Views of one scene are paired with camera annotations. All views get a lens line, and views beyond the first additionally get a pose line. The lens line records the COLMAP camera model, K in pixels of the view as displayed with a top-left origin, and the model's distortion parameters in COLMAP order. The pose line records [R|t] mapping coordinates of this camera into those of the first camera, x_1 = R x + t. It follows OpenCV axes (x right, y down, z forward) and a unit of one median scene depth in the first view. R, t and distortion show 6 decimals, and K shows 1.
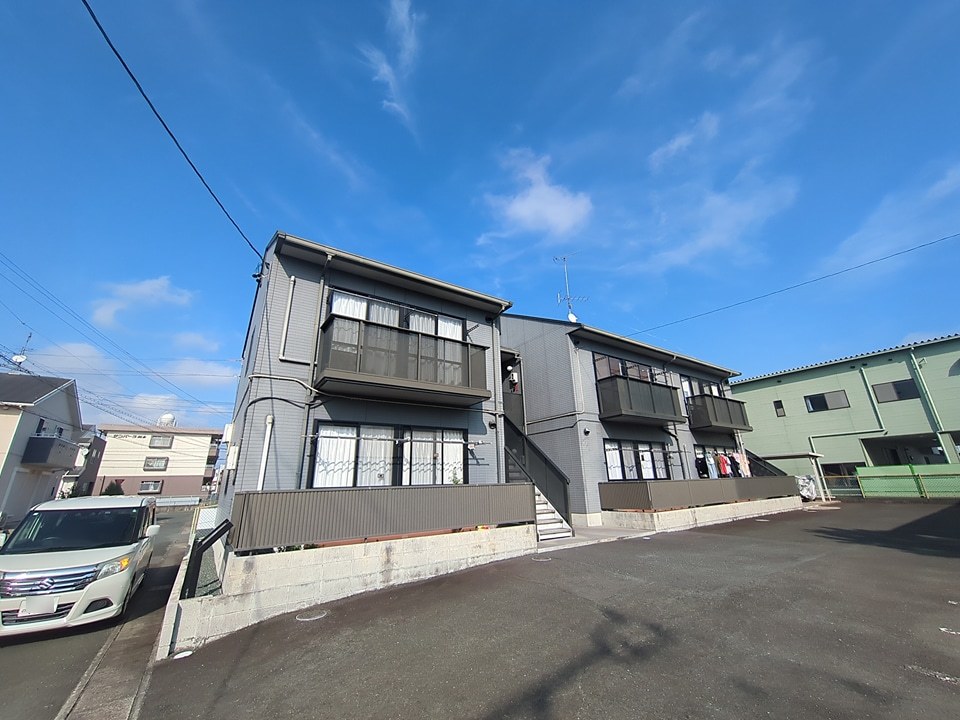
lens RADIAL K [[382.5, 0, 483.3], [0, 382.5, 358.9], [0, 0, 1]] dist [0.010243, 0.000313]
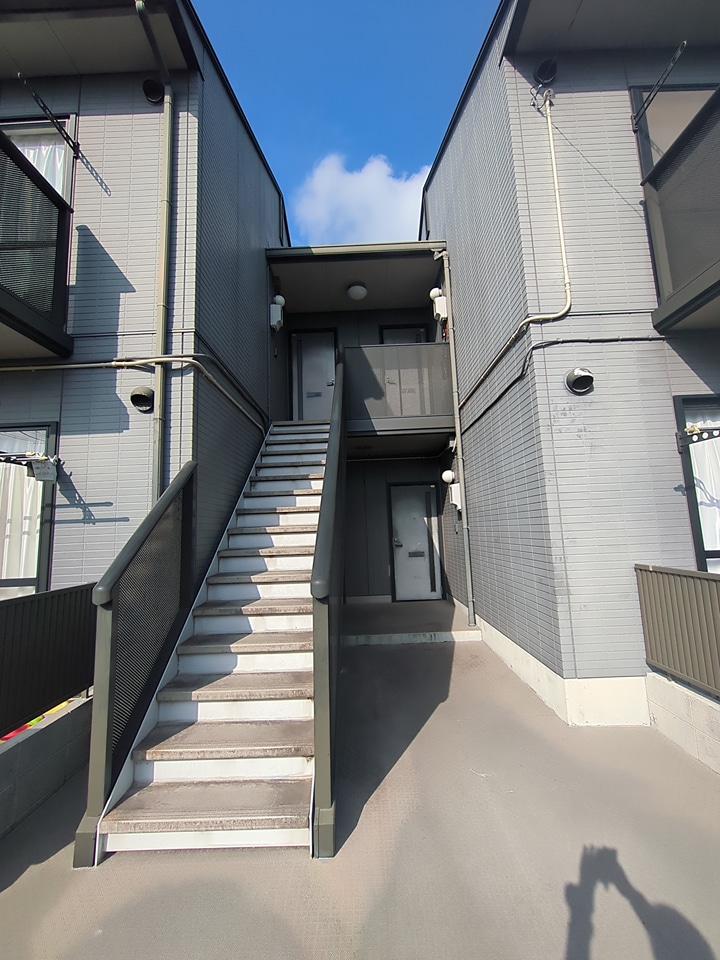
lens RADIAL K [[382.5, 0, 358.2], [0, 382.5, 479.3], [0, 0, 1]] dist [0.010243, 0.000313]
pose [[0.816426, -0.080056, -0.571874, 0.341115], [0.195521, 0.970171, 0.143319, 0.220462], [0.543342, -0.228823, 0.807725, 0.799960]]
